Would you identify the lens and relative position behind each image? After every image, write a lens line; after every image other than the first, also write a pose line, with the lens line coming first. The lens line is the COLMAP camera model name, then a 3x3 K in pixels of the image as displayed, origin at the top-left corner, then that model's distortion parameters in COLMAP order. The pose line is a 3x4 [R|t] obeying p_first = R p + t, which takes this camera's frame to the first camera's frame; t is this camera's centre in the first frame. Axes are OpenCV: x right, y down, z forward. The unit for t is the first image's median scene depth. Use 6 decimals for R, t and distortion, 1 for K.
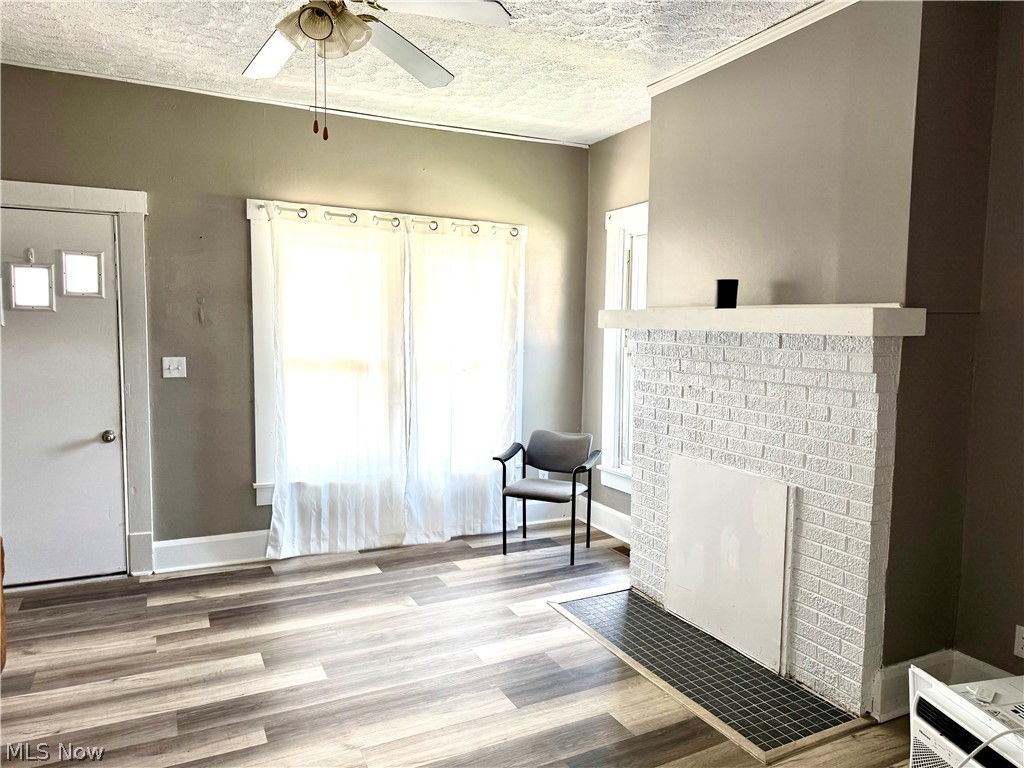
lens RADIAL K [[717.7, 0, 512.0], [0, 717.7, 384.0], [0, 0, 1]] dist [0.039211, -0.044673]
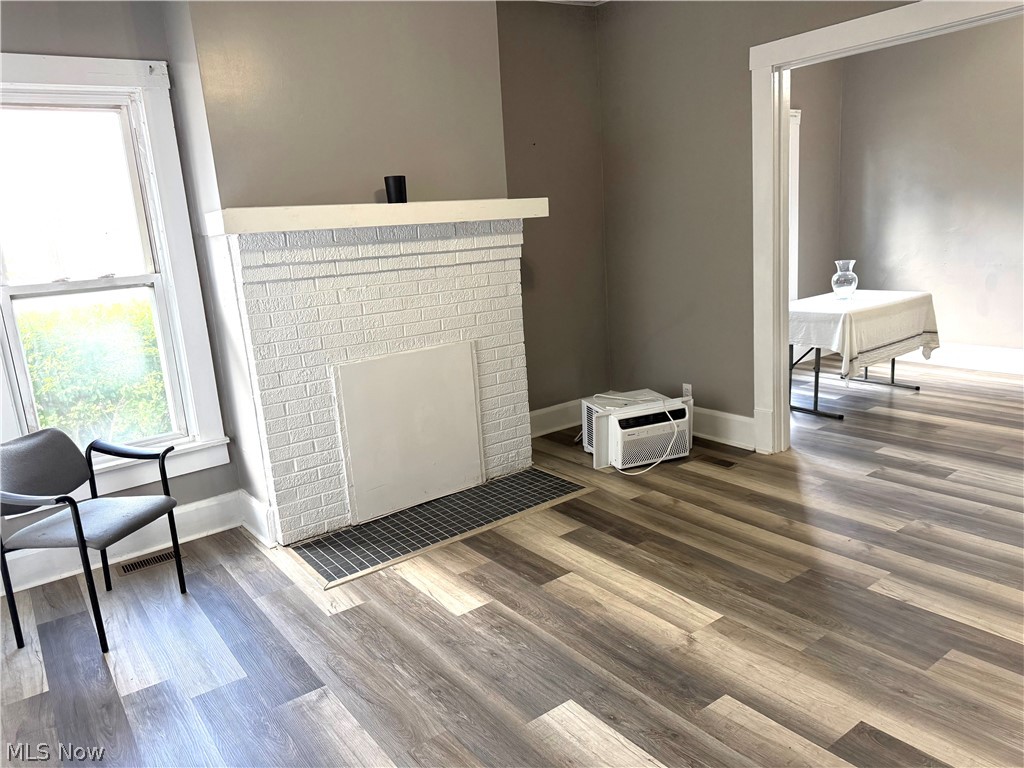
lens RADIAL K [[720.8, 0, 508.2], [0, 720.8, 387.5], [0, 0, 1]] dist [0.085641, -0.135729]
pose [[-0.174406, -0.209046, 0.962228, -0.812699], [0.161605, 0.957877, 0.237392, -0.070743], [-0.971322, 0.196904, -0.133277, 1.010033]]
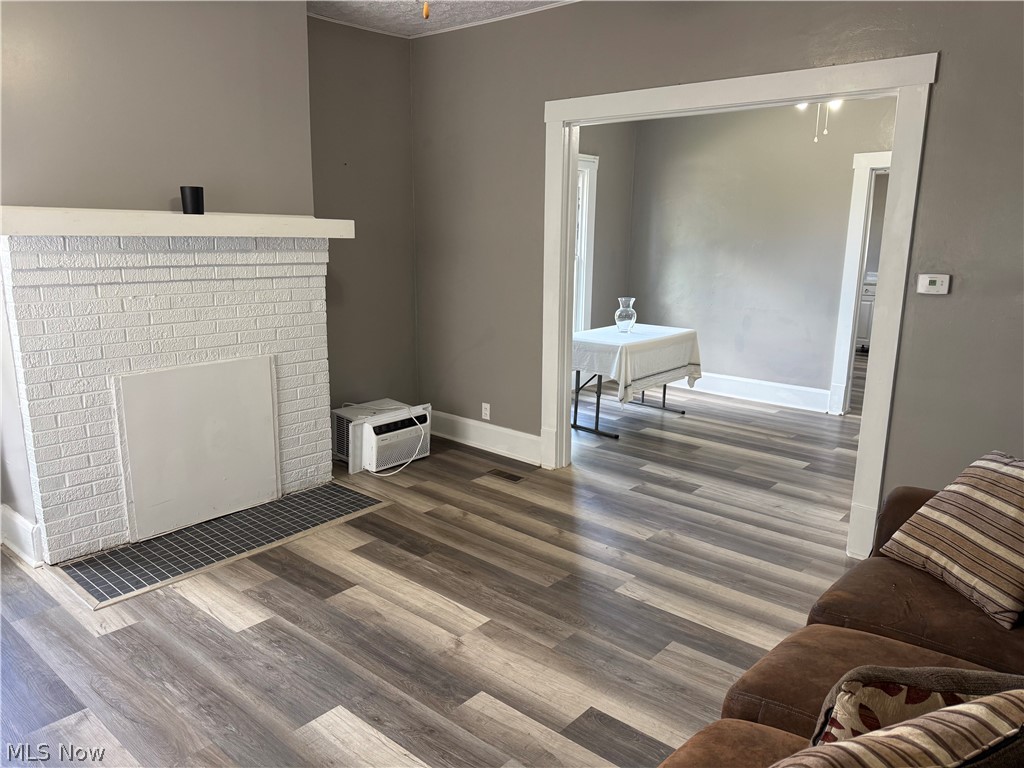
lens RADIAL K [[720.8, 0, 508.2], [0, 720.8, 387.5], [0, 0, 1]] dist [0.085641, -0.135729]
pose [[-0.390266, -0.207893, 0.896924, -0.877628], [0.069495, 0.964744, 0.253851, -0.097241], [-0.918076, 0.161401, -0.362059, 0.977974]]
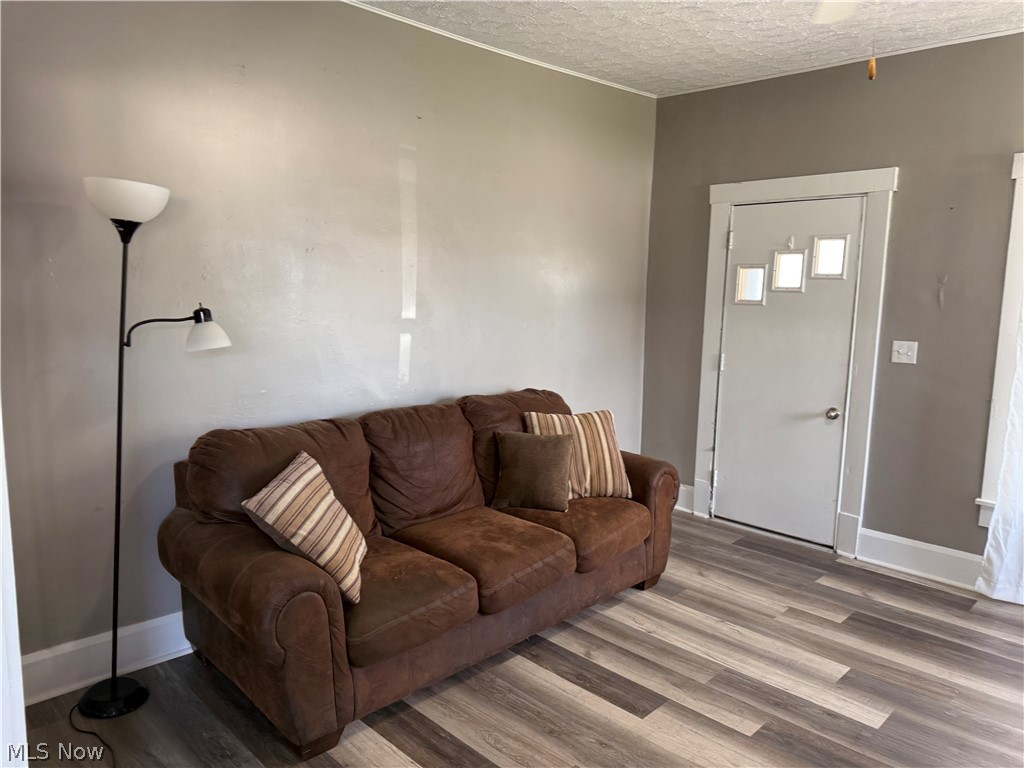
lens RADIAL K [[722.8, 0, 512.0], [0, 722.8, 384.0], [0, 0, 1]] dist [-0.001215, -0.002463]
pose [[0.314974, 0.114876, -0.942122, 0.325349], [-0.097821, 0.991291, 0.088168, -0.019041], [0.944046, 0.064389, 0.323469, 0.280757]]
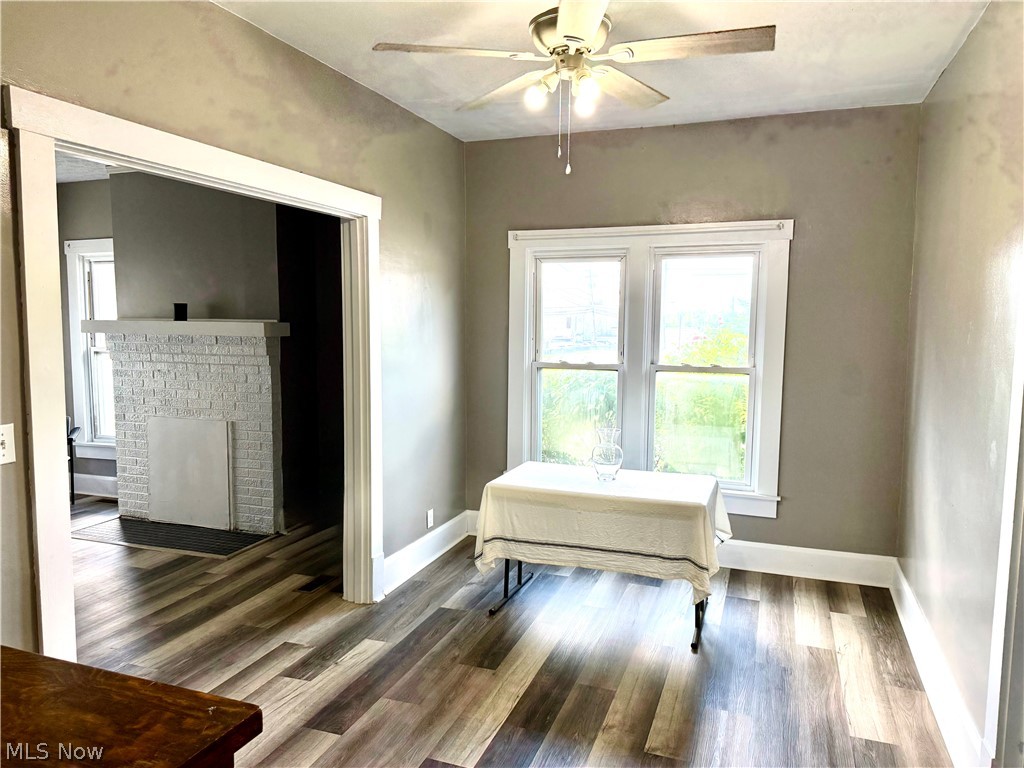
lens RADIAL K [[720.8, 0, 508.2], [0, 720.8, 387.5], [0, 0, 1]] dist [0.085641, -0.135729]
pose [[0.726626, -0.068963, 0.683563, -0.298774], [0.064455, 0.997404, 0.032109, 0.040234], [-0.684003, 0.020728, 0.729185, -0.698486]]
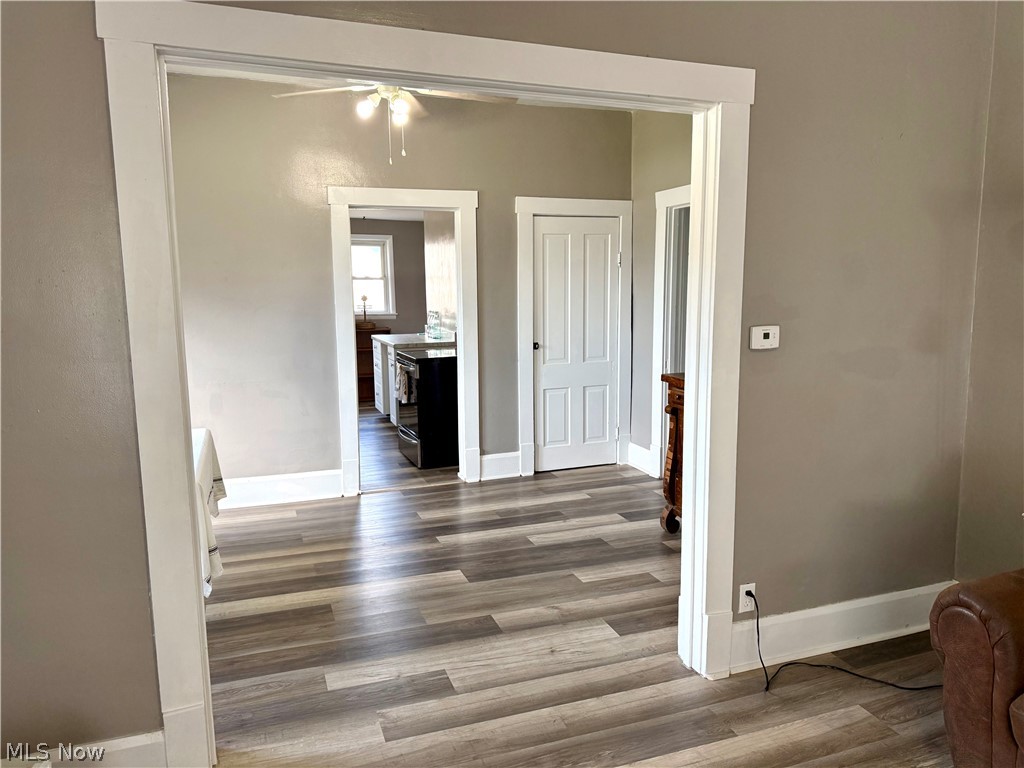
lens RADIAL K [[717.7, 0, 512.0], [0, 717.7, 384.0], [0, 0, 1]] dist [0.039211, -0.044673]
pose [[-0.994868, -0.021765, 0.098814, -0.012462], [0.001778, 0.972680, 0.232143, -0.085790], [-0.101167, 0.231128, -0.967649, 0.934697]]
